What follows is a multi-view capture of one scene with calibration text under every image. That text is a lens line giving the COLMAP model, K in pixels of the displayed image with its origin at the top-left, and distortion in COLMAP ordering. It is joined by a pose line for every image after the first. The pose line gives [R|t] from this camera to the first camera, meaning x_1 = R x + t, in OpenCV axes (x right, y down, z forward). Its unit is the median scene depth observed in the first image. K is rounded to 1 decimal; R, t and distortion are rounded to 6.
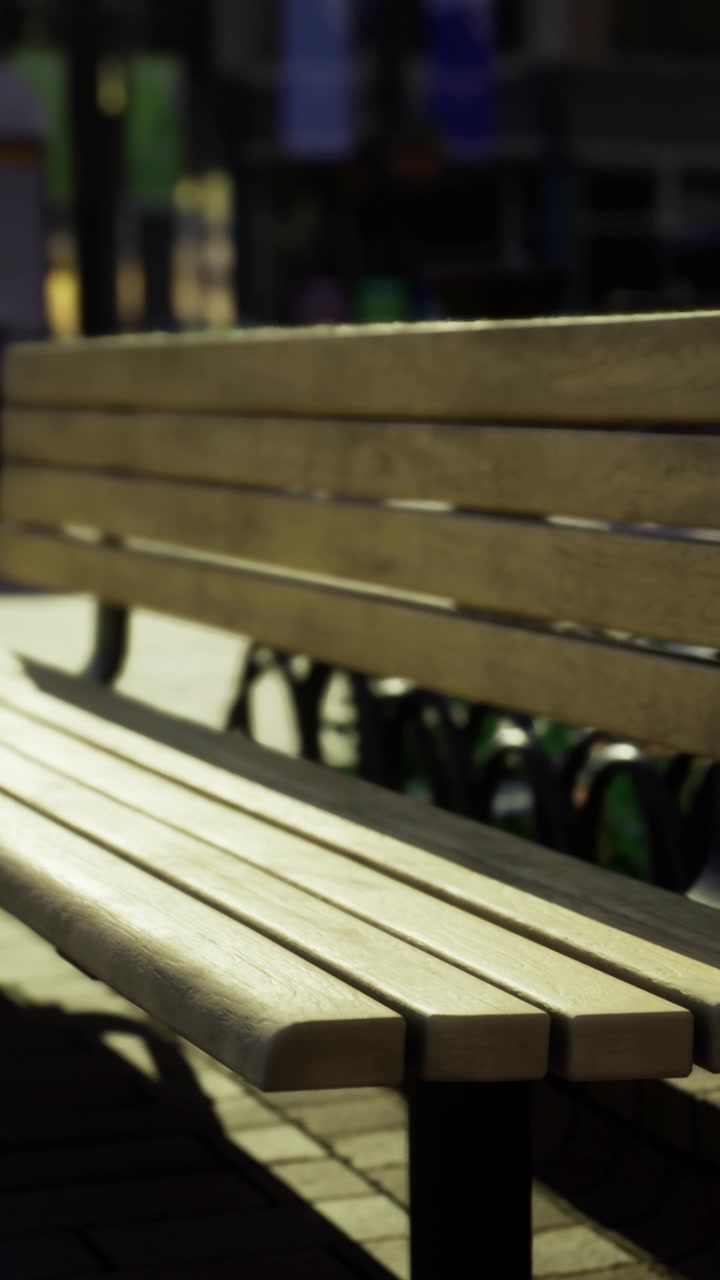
lens RADIAL K [[2034.9, 0, 360.0], [0, 2034.9, 640.0], [0, 0, 1]] dist [-0.018642, 0.019365]
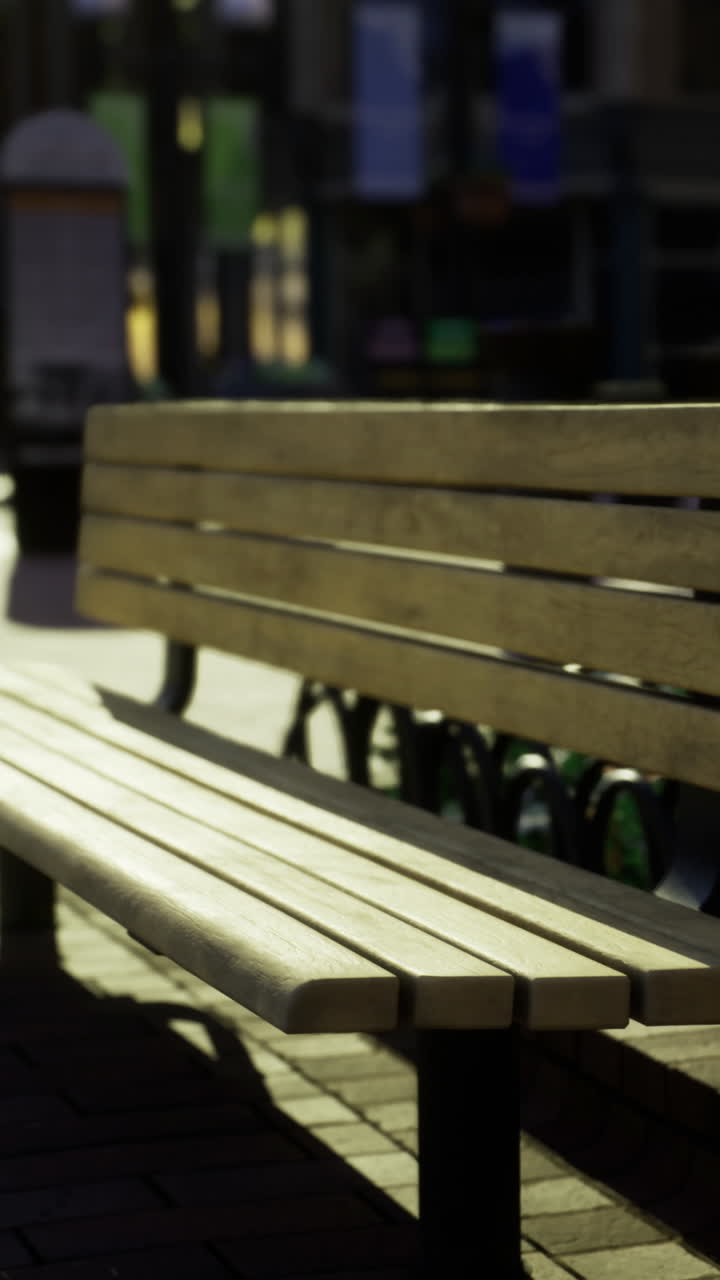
lens RADIAL K [[2034.9, 0, 360.0], [0, 2034.9, 640.0], [0, 0, 1]] dist [-0.018642, 0.019365]
pose [[0.999296, 0.002013, -0.037466, 0.028593], [-0.002553, 0.999893, -0.014388, -0.004416], [0.037433, 0.014474, 0.999194, -0.173910]]
